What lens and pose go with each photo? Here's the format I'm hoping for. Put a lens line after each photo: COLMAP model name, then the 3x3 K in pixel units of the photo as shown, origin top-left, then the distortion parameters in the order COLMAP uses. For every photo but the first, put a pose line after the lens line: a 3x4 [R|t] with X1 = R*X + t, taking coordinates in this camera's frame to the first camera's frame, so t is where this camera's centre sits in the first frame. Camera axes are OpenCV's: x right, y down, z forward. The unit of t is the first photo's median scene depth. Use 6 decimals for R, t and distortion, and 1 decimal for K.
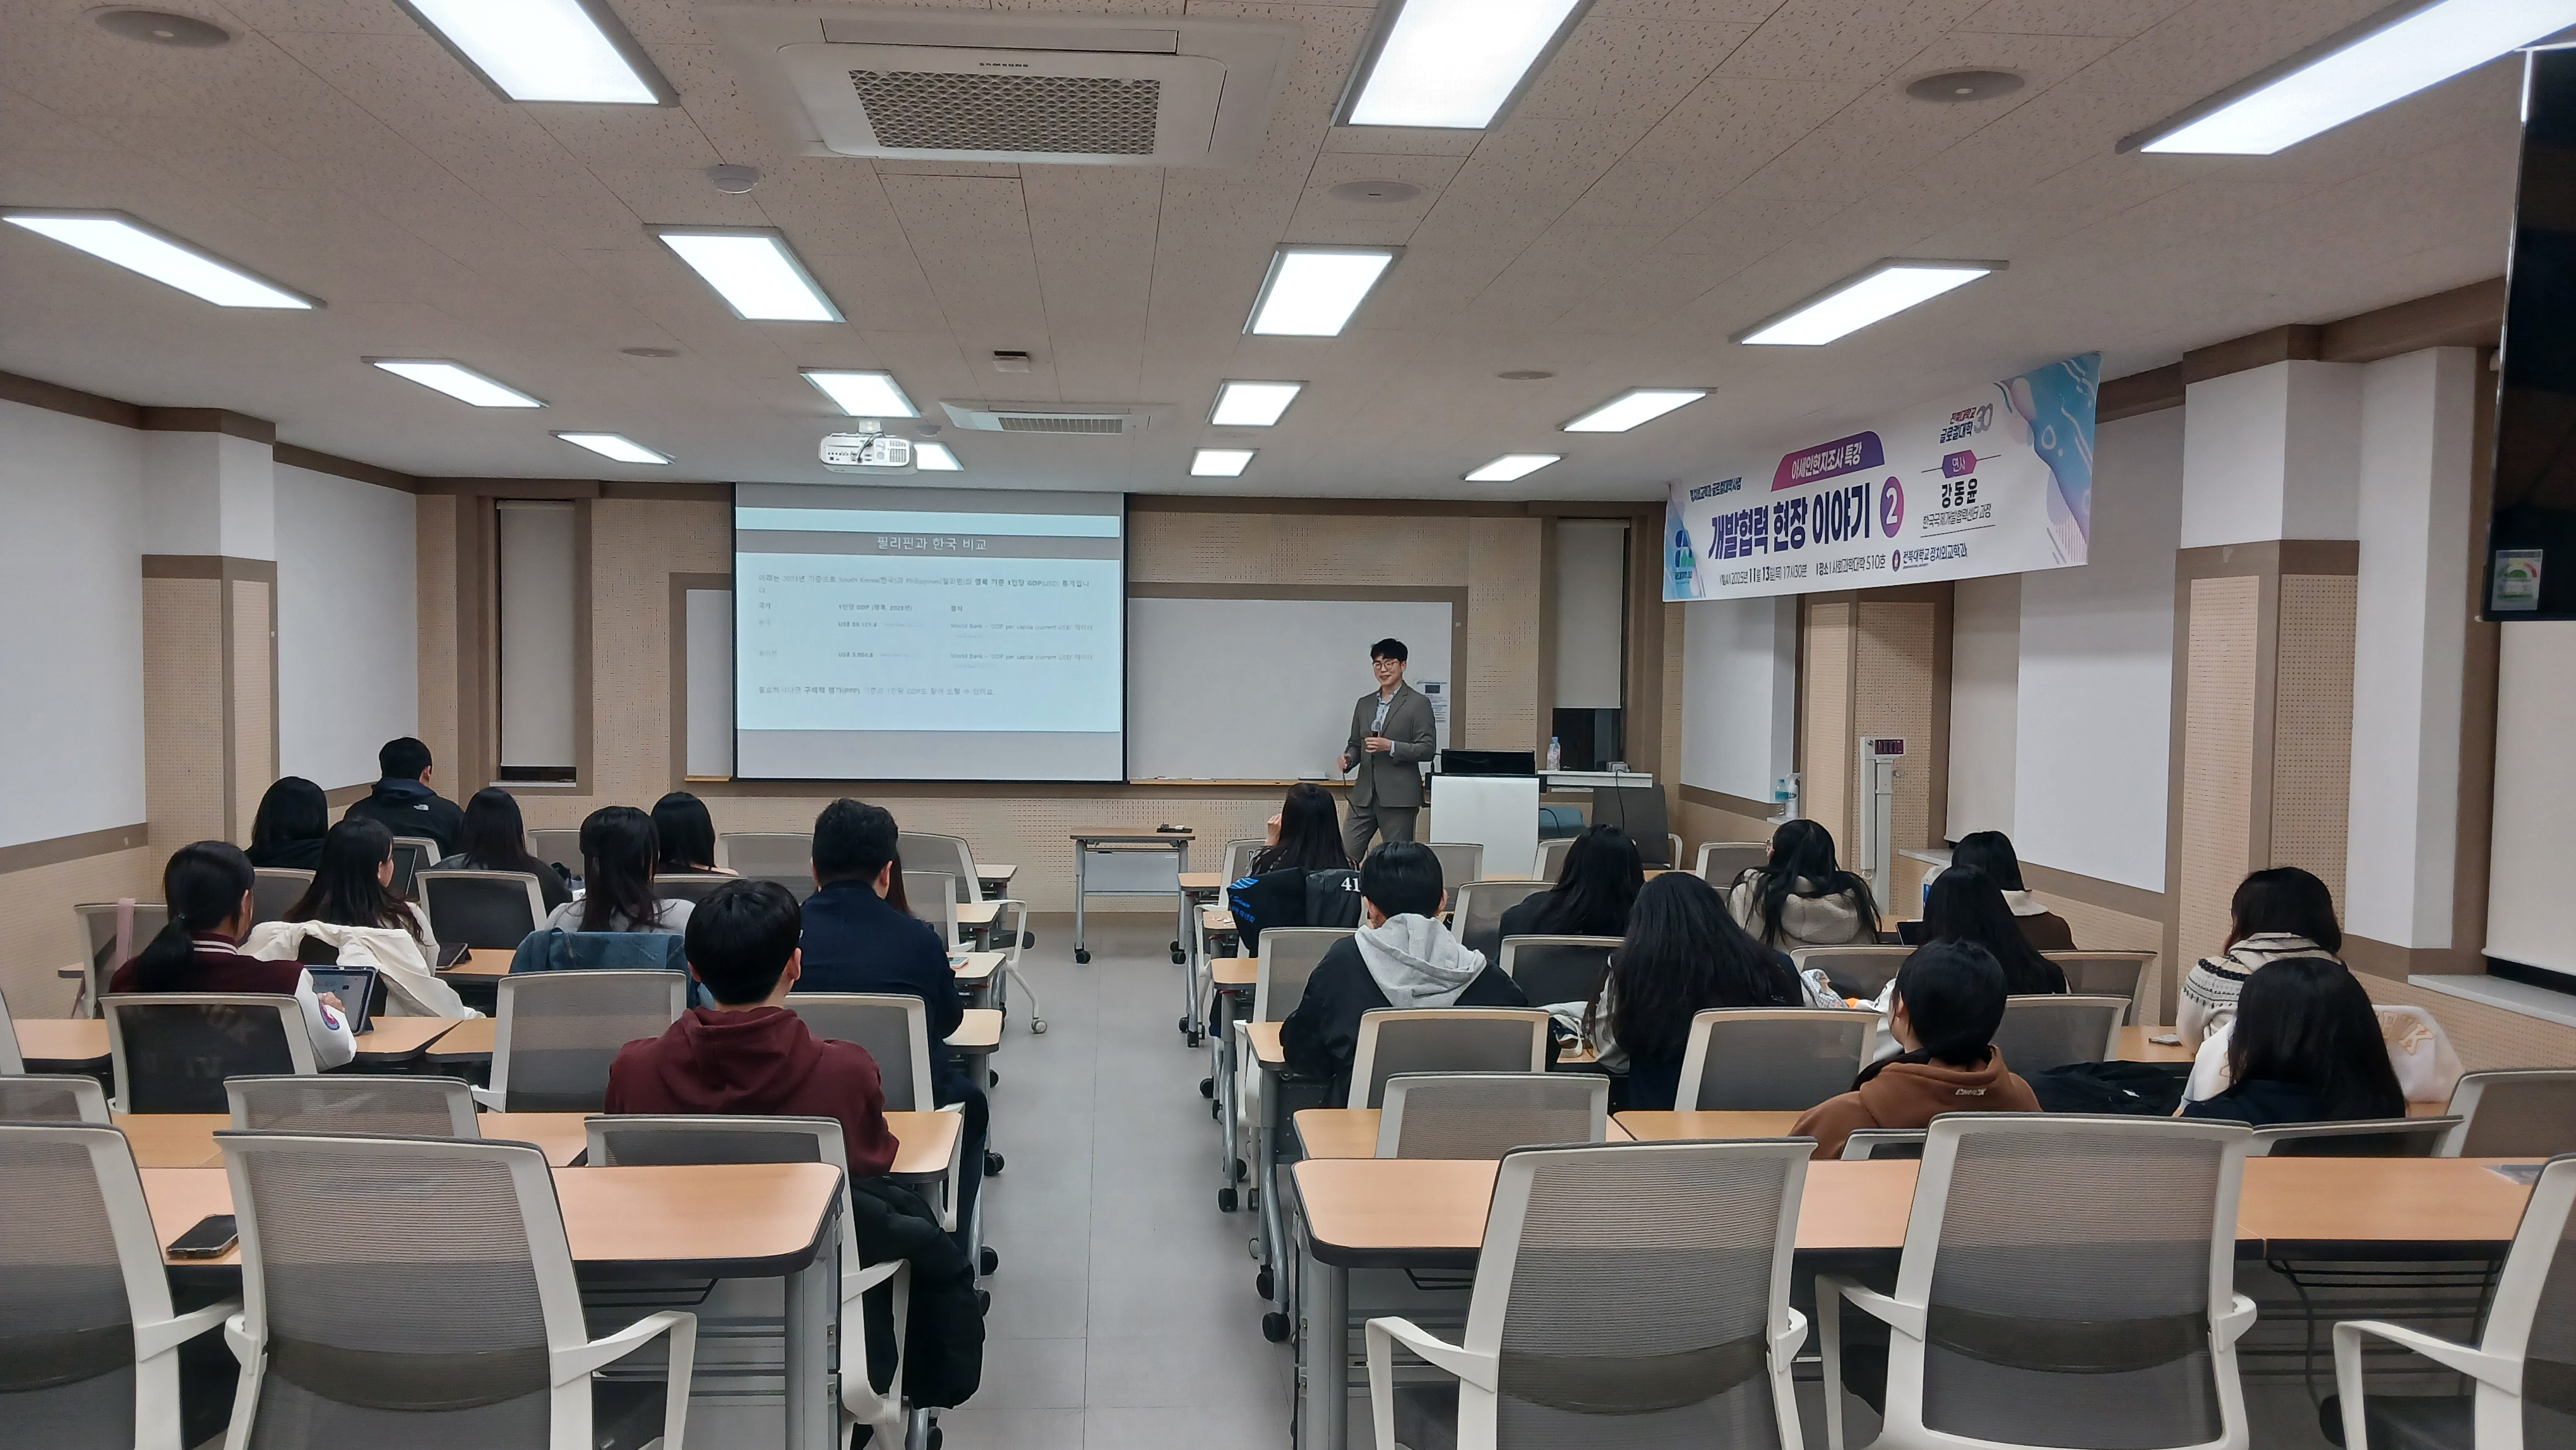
lens RADIAL K [[2050.4, 0, 1256.5], [0, 2050.4, 803.3], [0, 0, 1]] dist [0.054268, -0.076499]
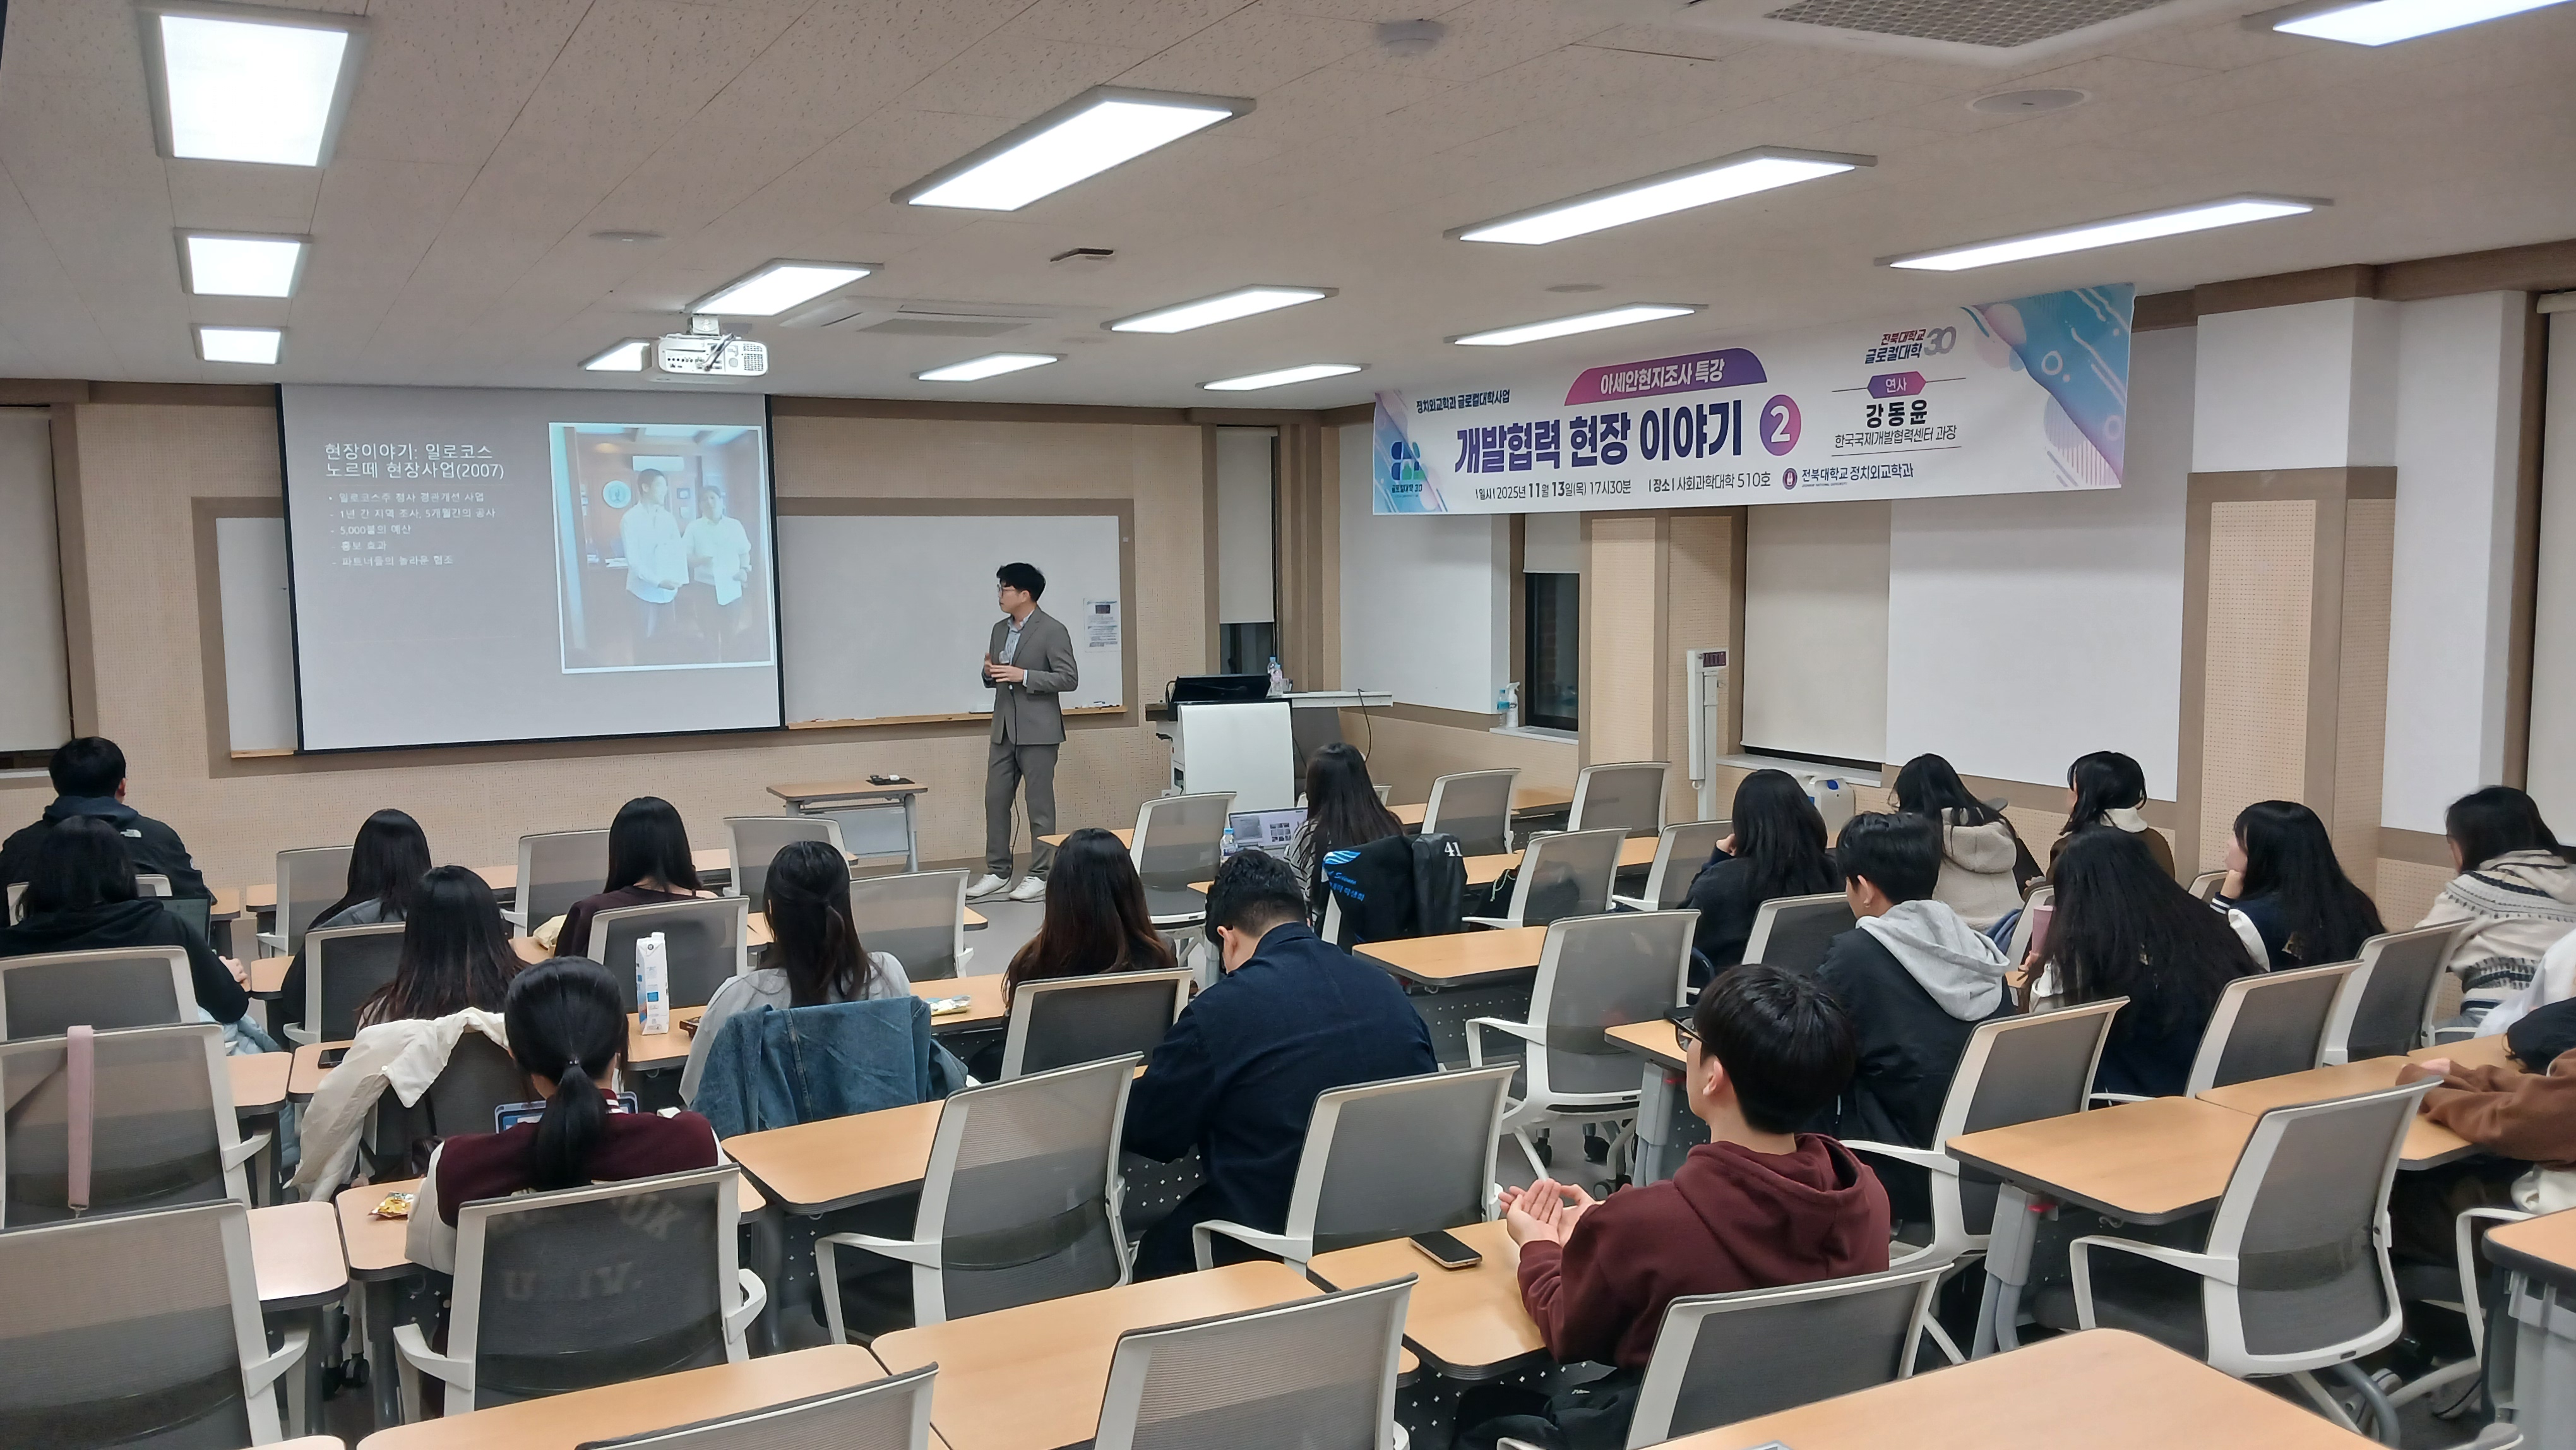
lens RADIAL K [[2050.4, 0, 1237.0], [0, 2050.4, 759.3], [0, 0, 1]] dist [0.054268, -0.076499]
pose [[0.926589, -0.062263, 0.370886, -0.302661], [0.049953, 0.997838, 0.042714, -0.035480], [-0.372744, -0.021052, 0.927695, 0.155038]]
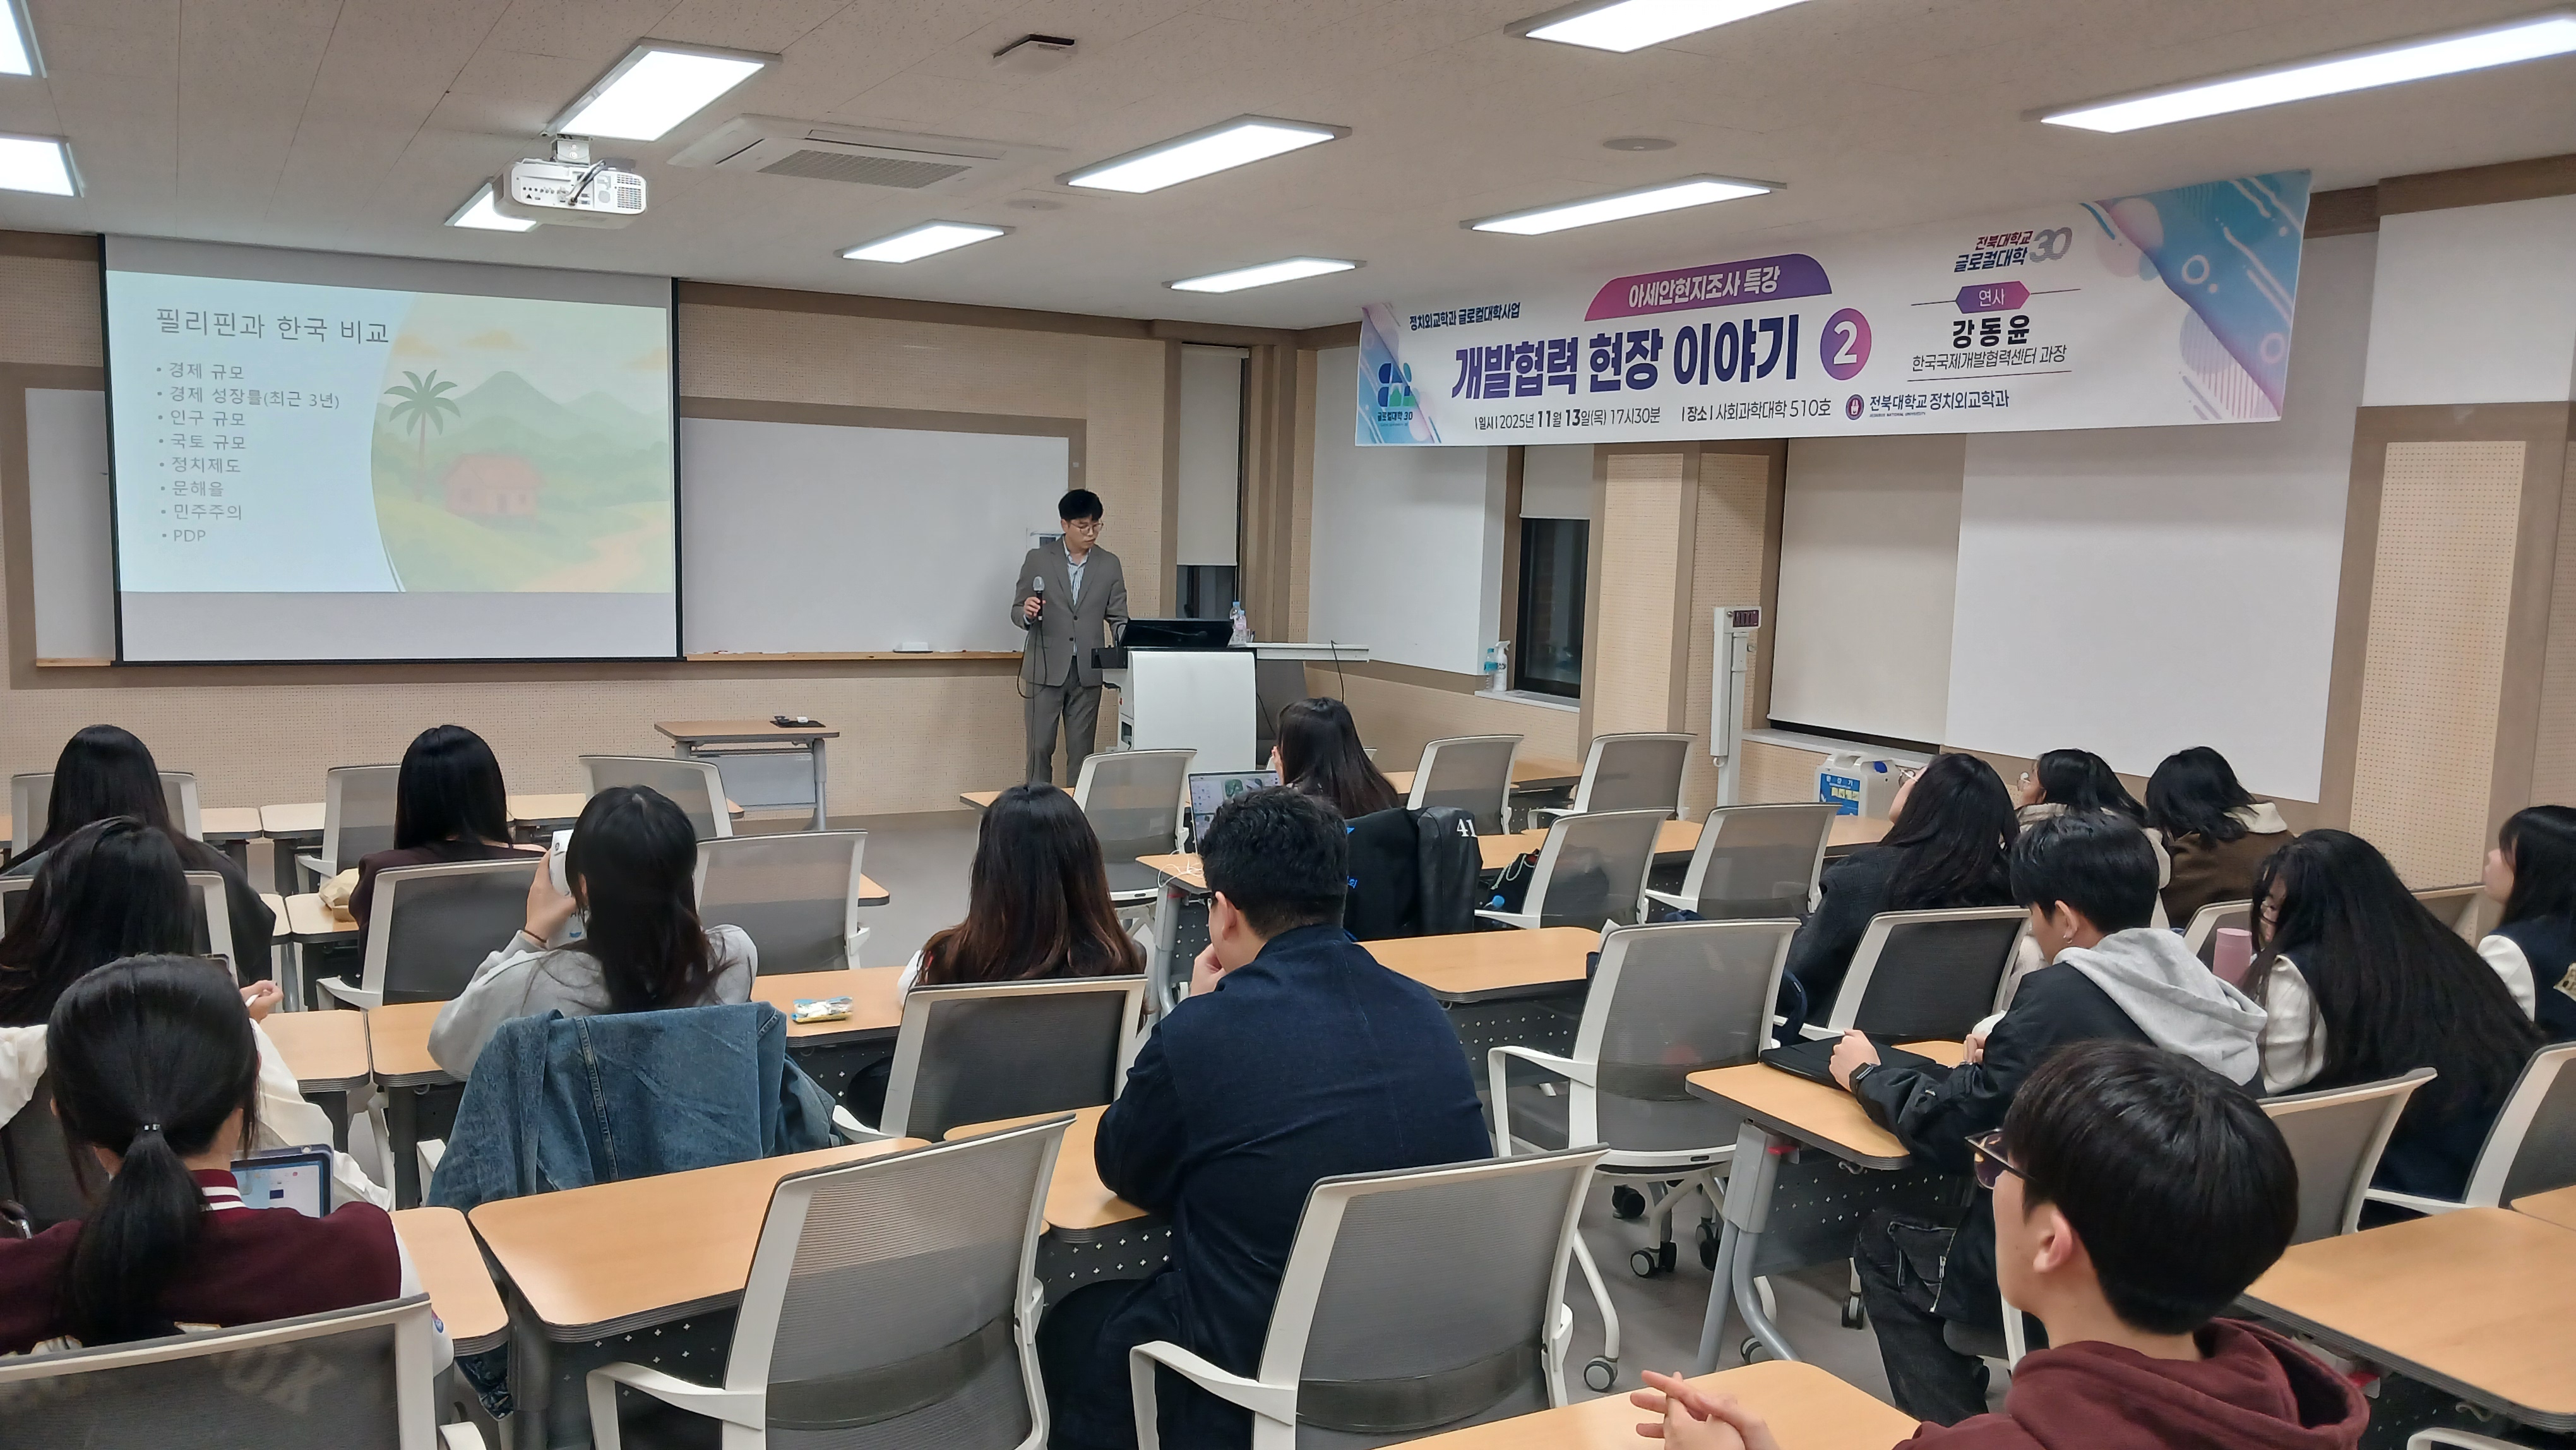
lens RADIAL K [[2050.4, 0, 1221.6], [0, 2050.4, 754.8], [0, 0, 1]] dist [0.054268, -0.076499]
pose [[0.920184, -0.033285, 0.390069, -0.258339], [0.011134, 0.998201, 0.058913, -0.025075], [-0.391328, -0.049868, 0.918899, 0.286725]]
